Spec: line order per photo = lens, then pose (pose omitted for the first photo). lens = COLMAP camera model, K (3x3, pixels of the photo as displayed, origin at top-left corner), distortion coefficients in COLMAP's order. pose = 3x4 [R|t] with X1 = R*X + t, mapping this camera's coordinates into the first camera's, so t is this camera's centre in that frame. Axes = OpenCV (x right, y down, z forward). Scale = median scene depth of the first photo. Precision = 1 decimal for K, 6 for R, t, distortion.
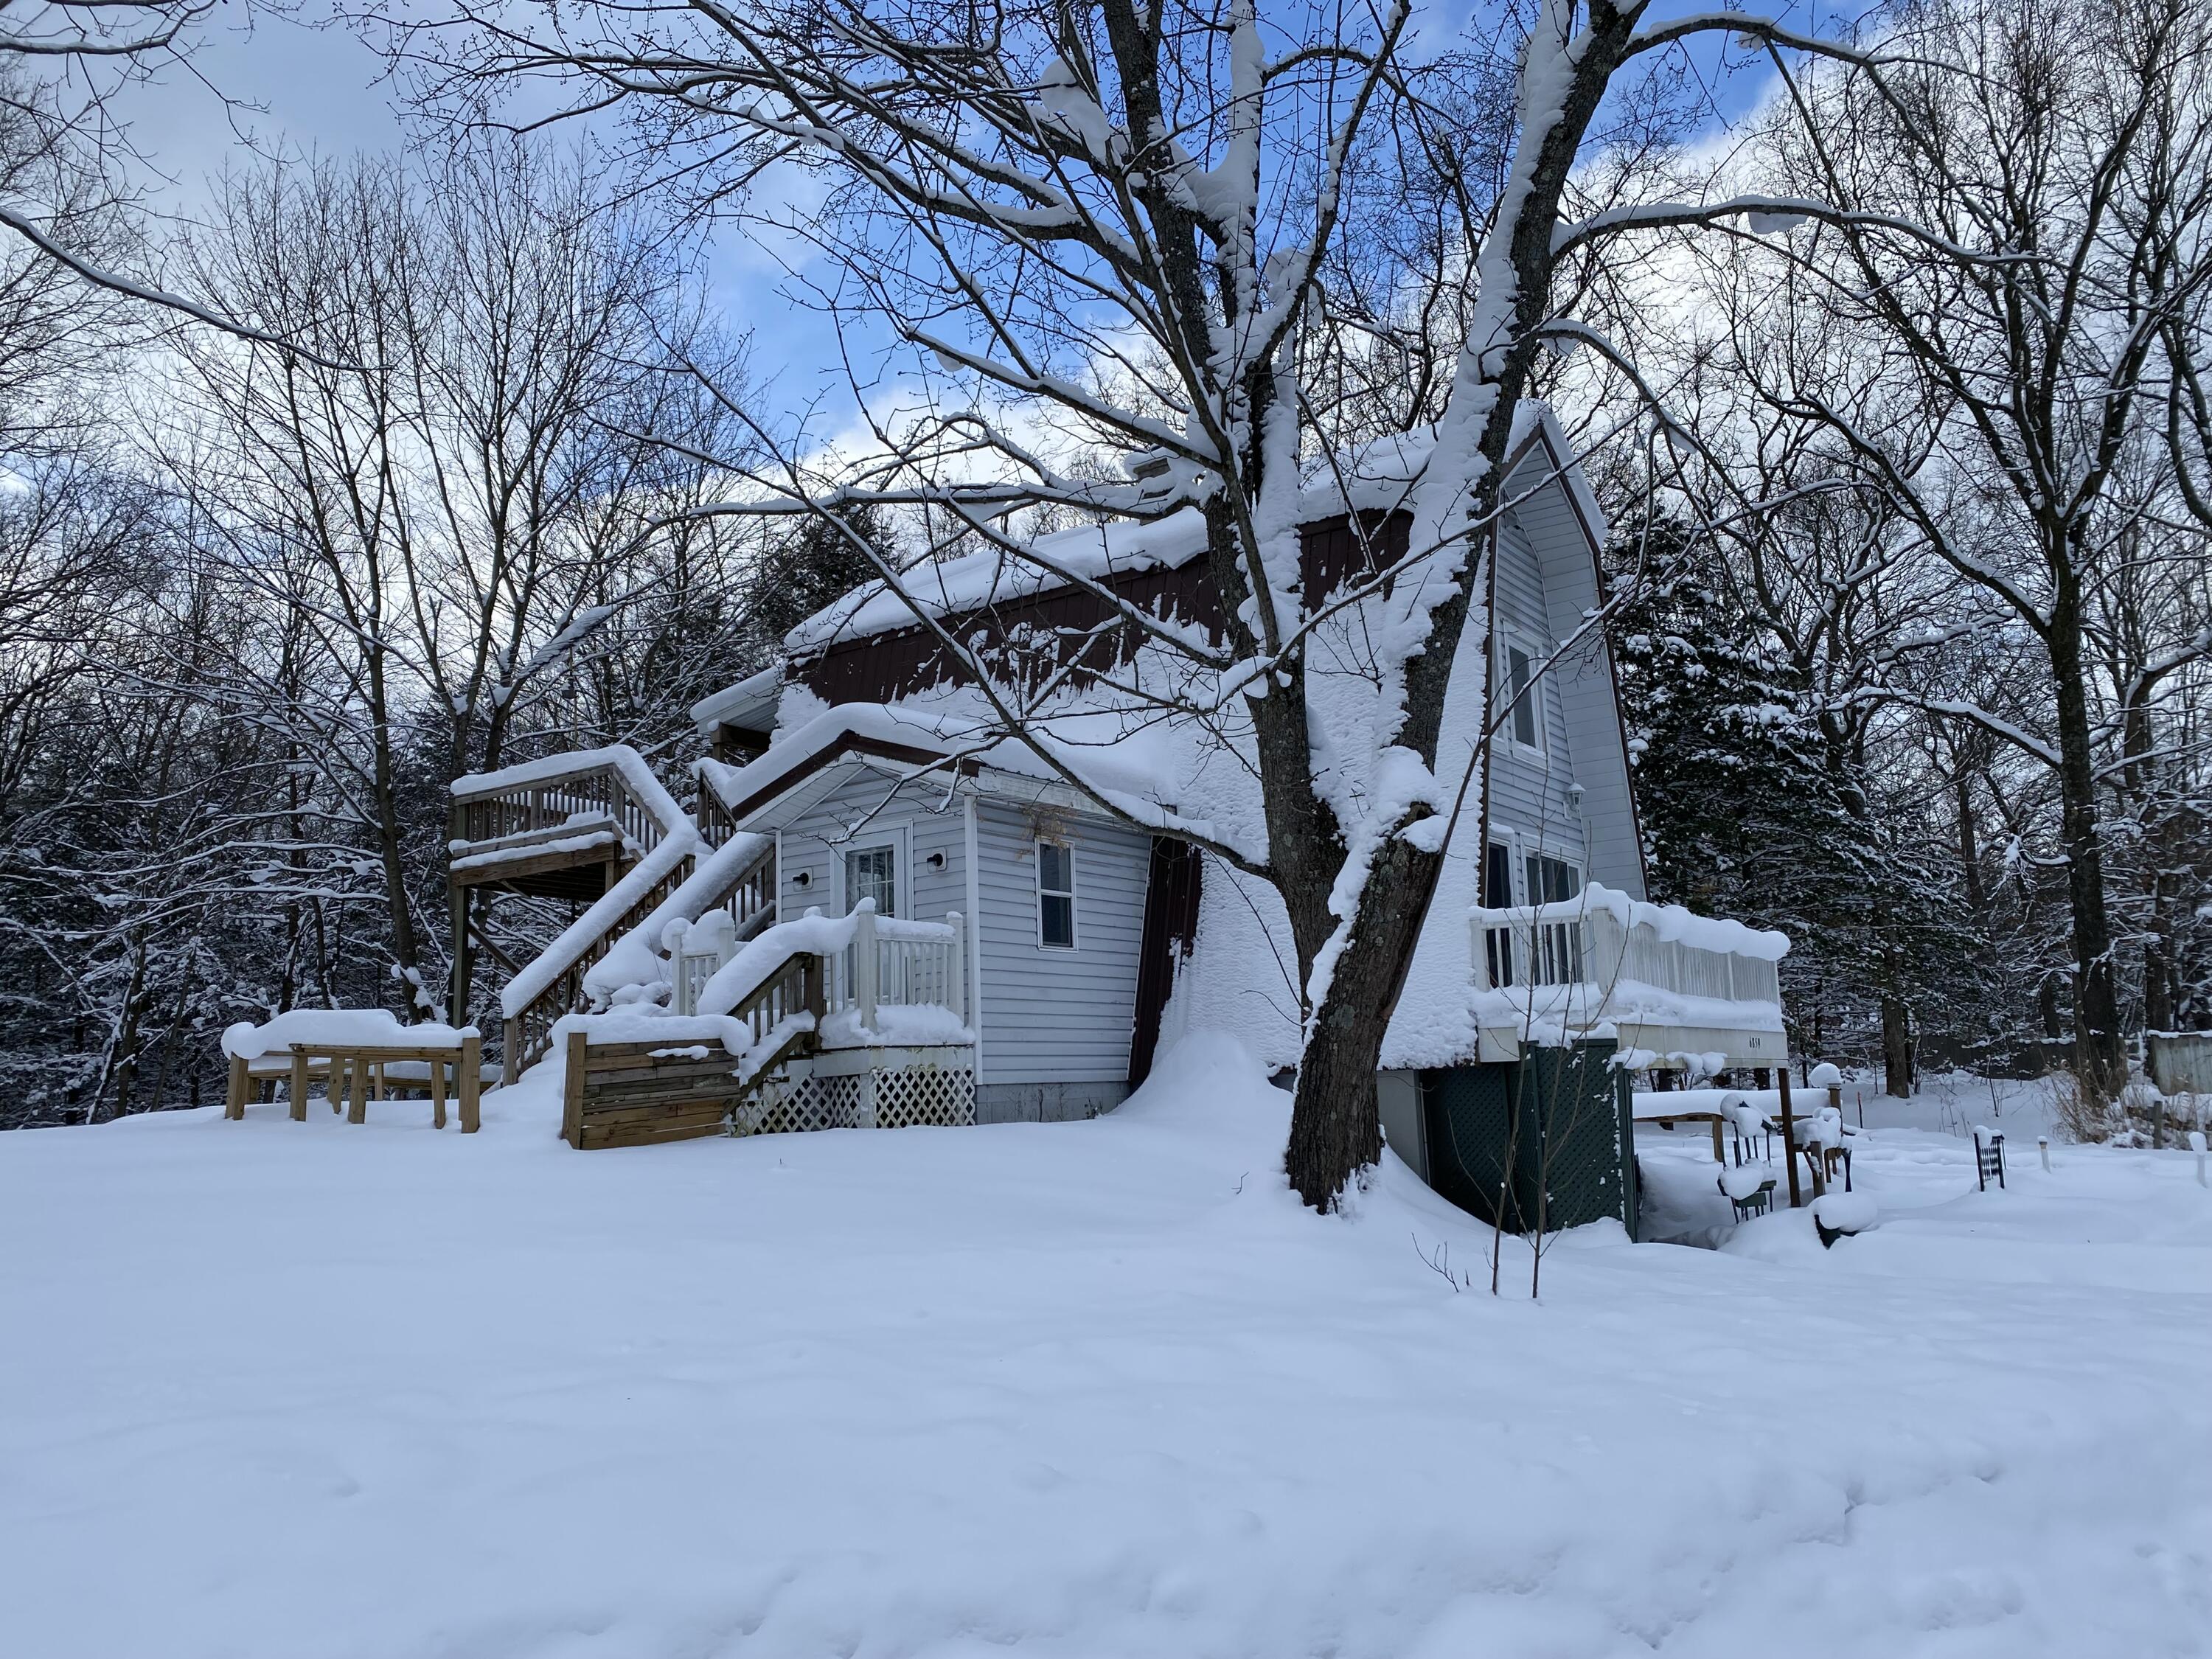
lens RADIAL K [[1690.3, 0, 1109.6], [0, 1690.3, 820.3], [0, 0, 1]] dist [0.151217, -0.212373]
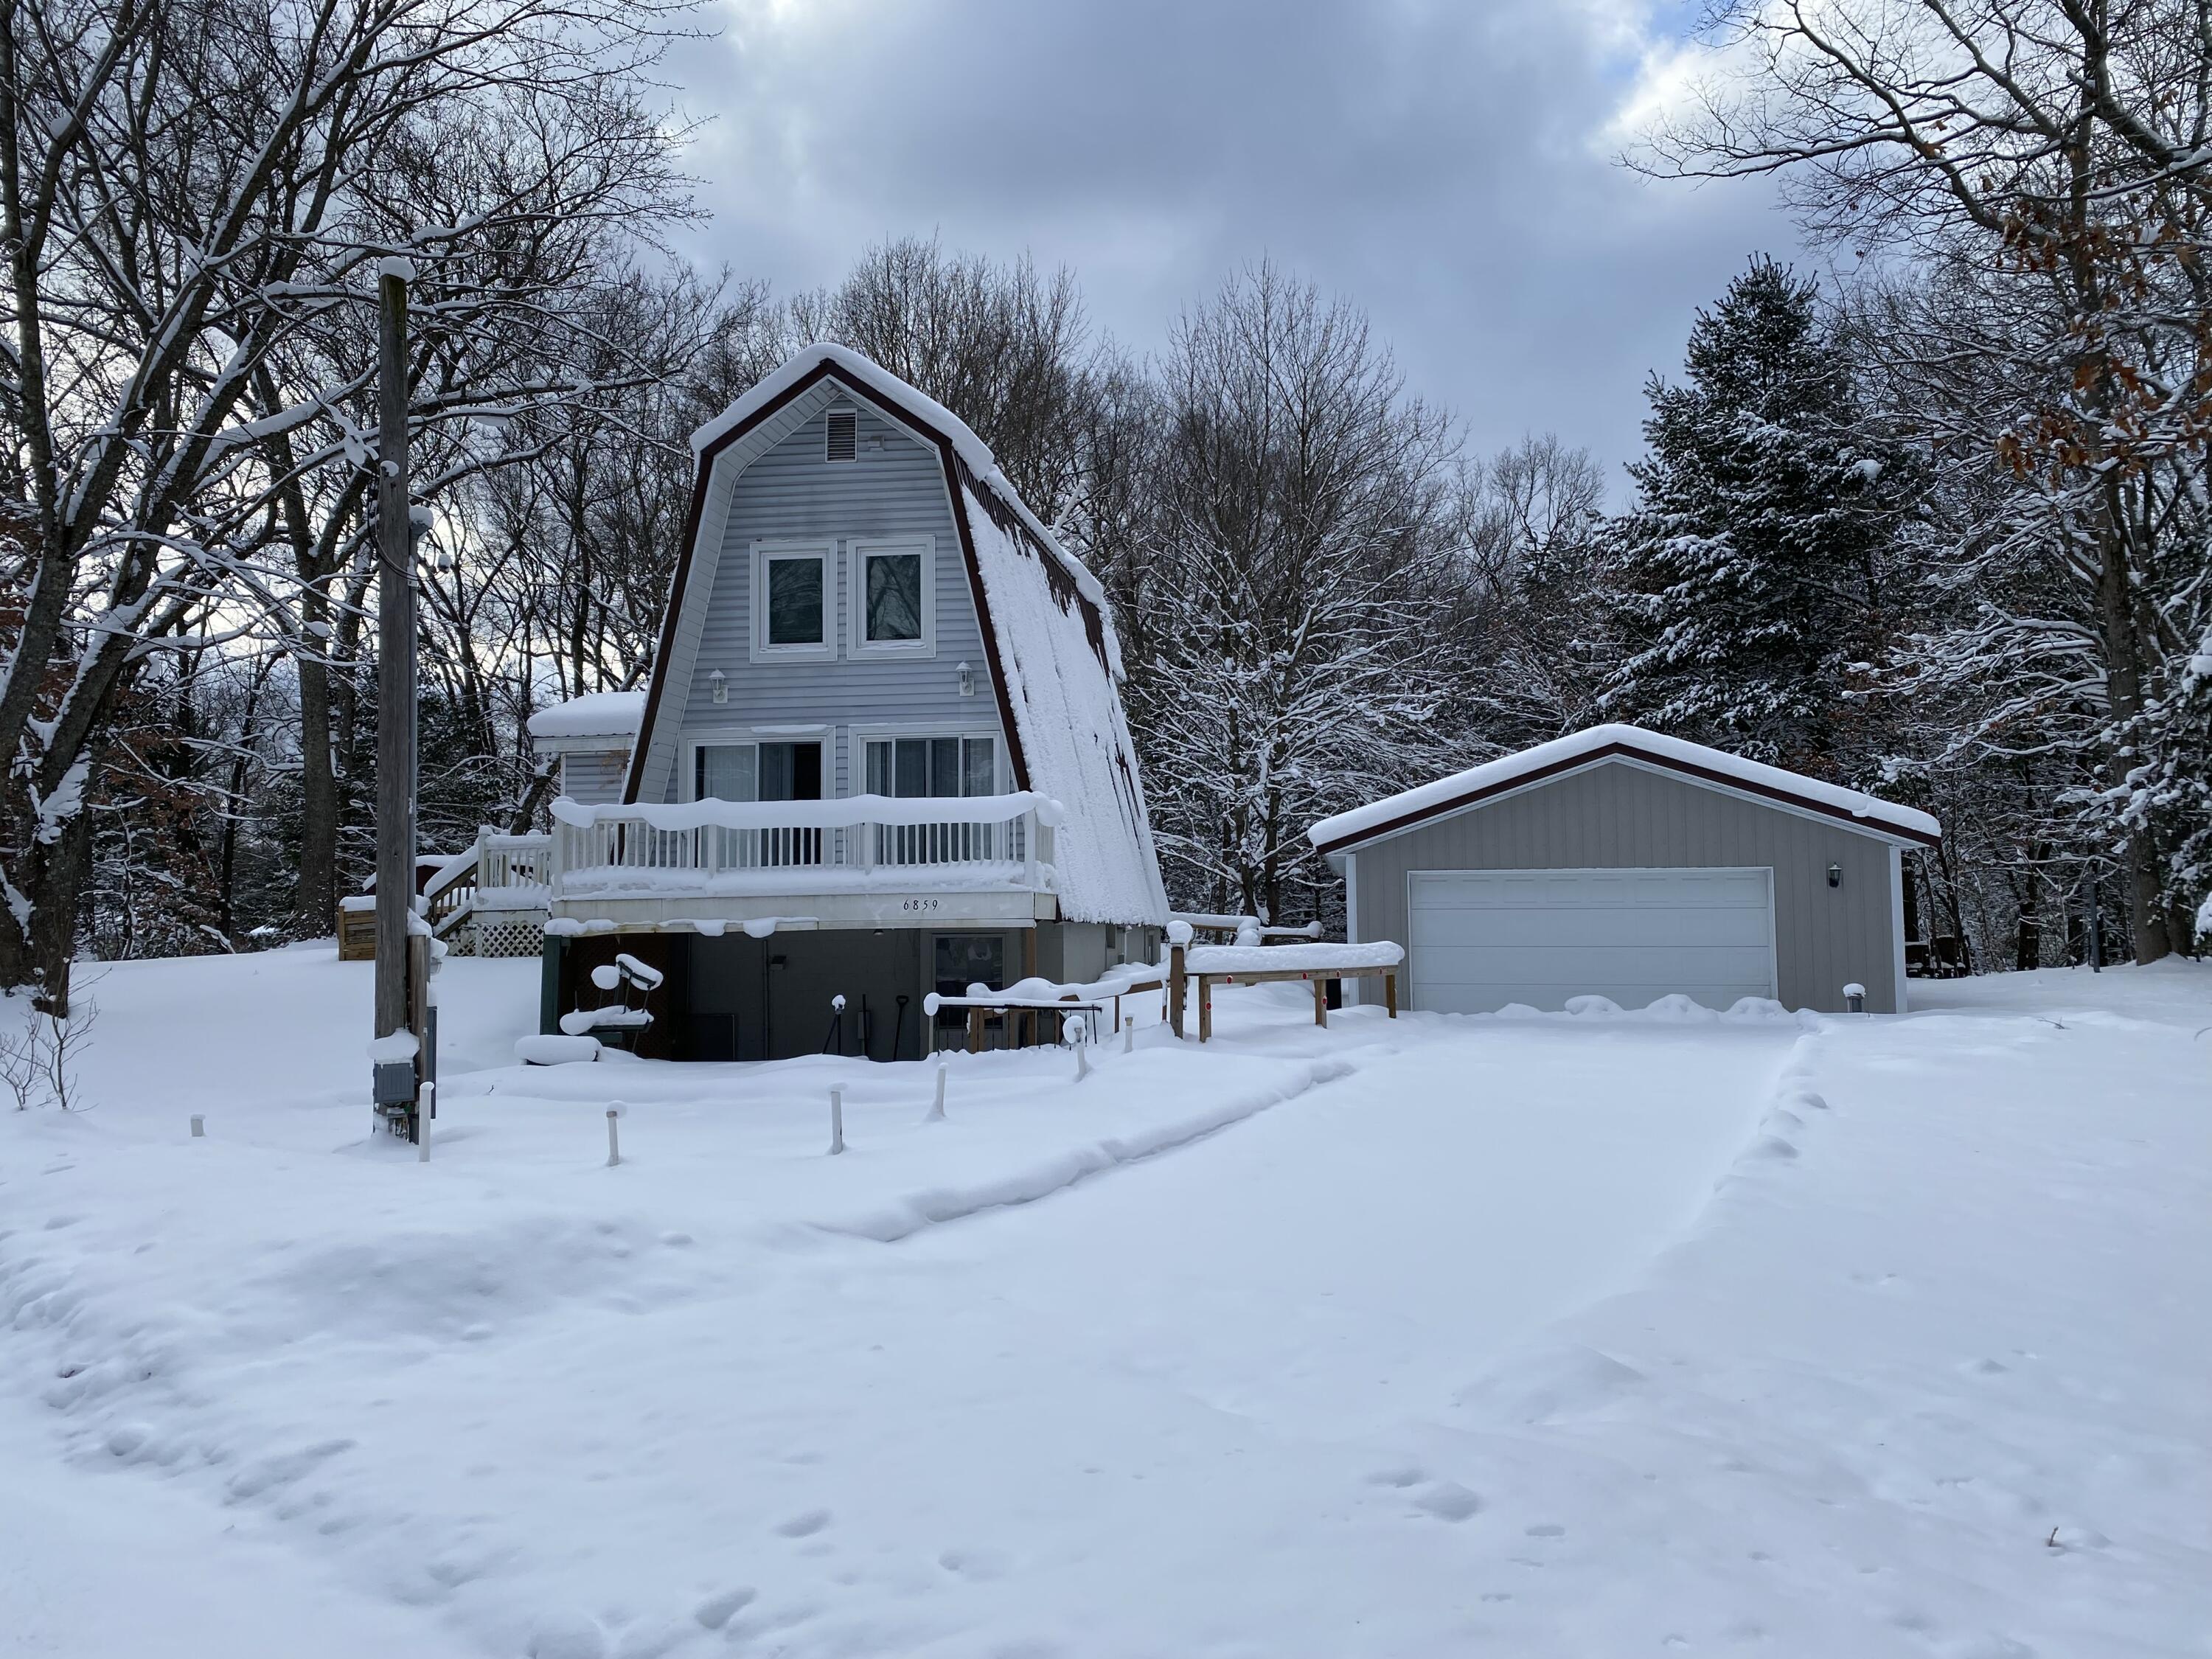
lens RADIAL K [[1690.3, 0, 1109.6], [0, 1690.3, 820.3], [0, 0, 1]] dist [0.151217, -0.212373]
pose [[0.446693, -0.027130, -0.894276, 1.728619], [0.144842, 0.988548, 0.042359, 0.058213], [0.882885, -0.148450, 0.445507, 0.787508]]
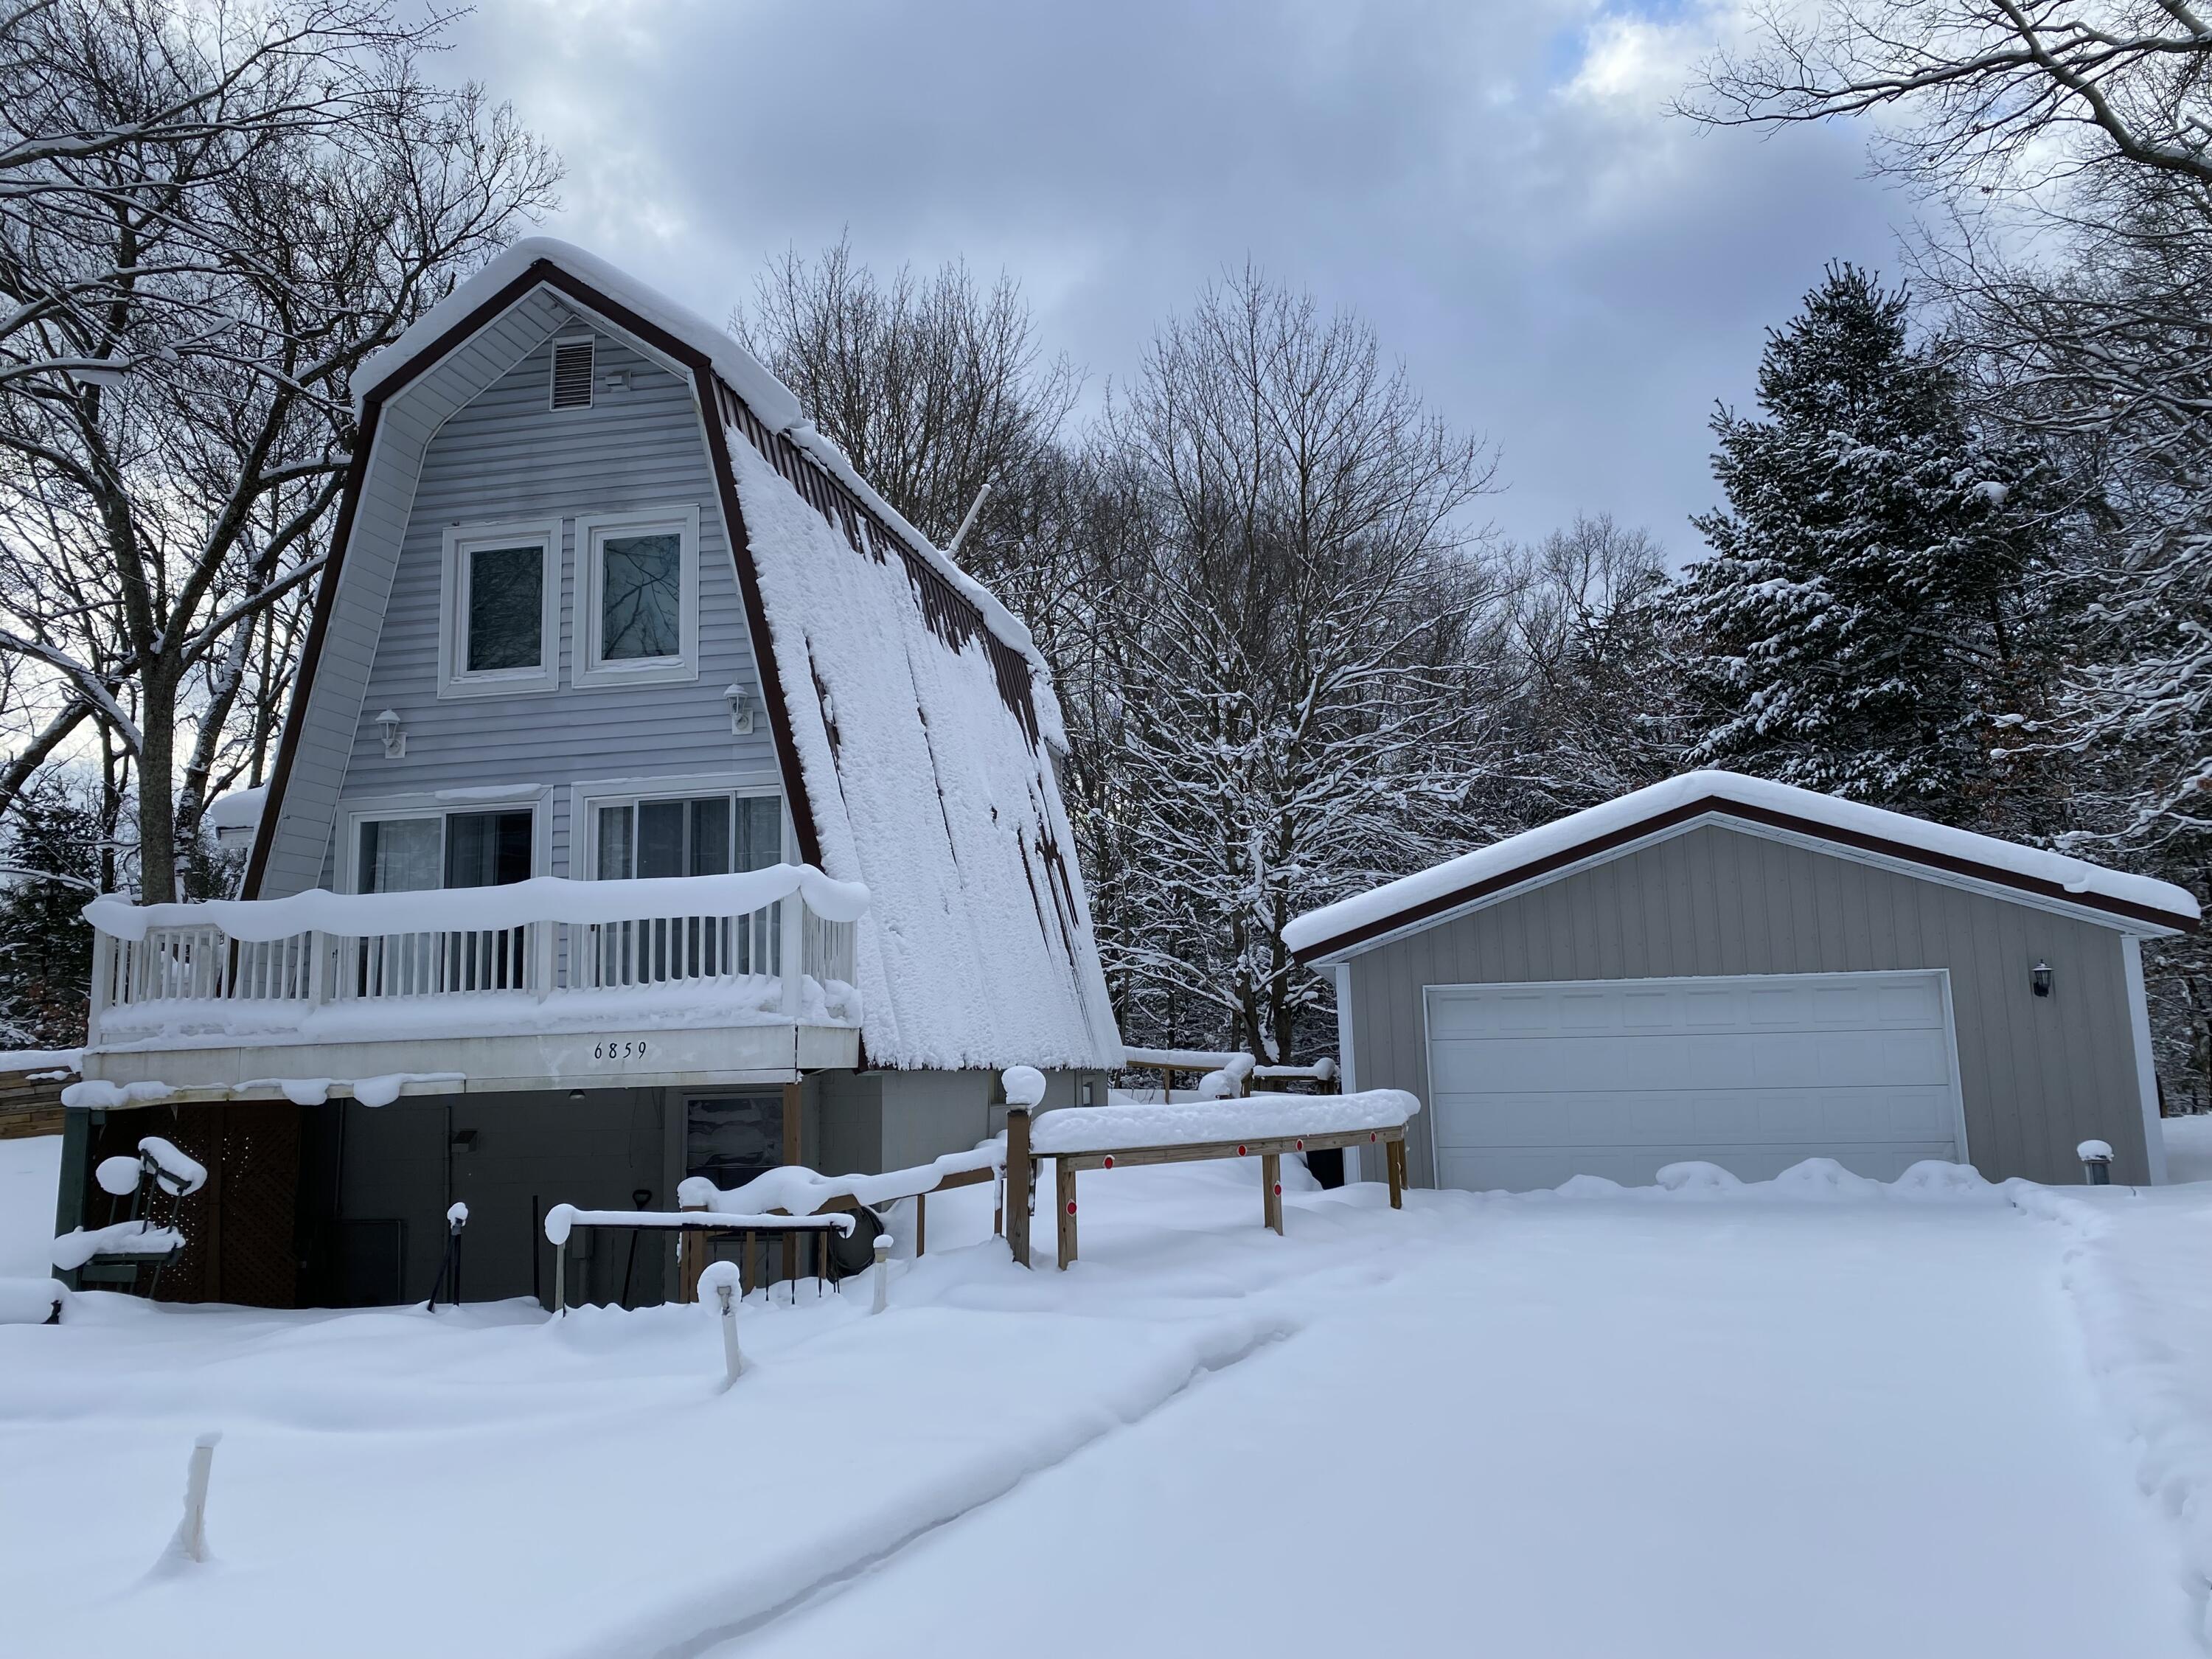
lens RADIAL K [[1689.7, 0, 1106.0], [0, 1689.7, 829.5], [0, 0, 1]] dist [0.068540, -0.060847]
pose [[0.408075, -0.104000, -0.907006, 1.341770], [0.167133, 0.985210, -0.037772, 0.123376], [0.897520, -0.136177, 0.419421, 1.116344]]
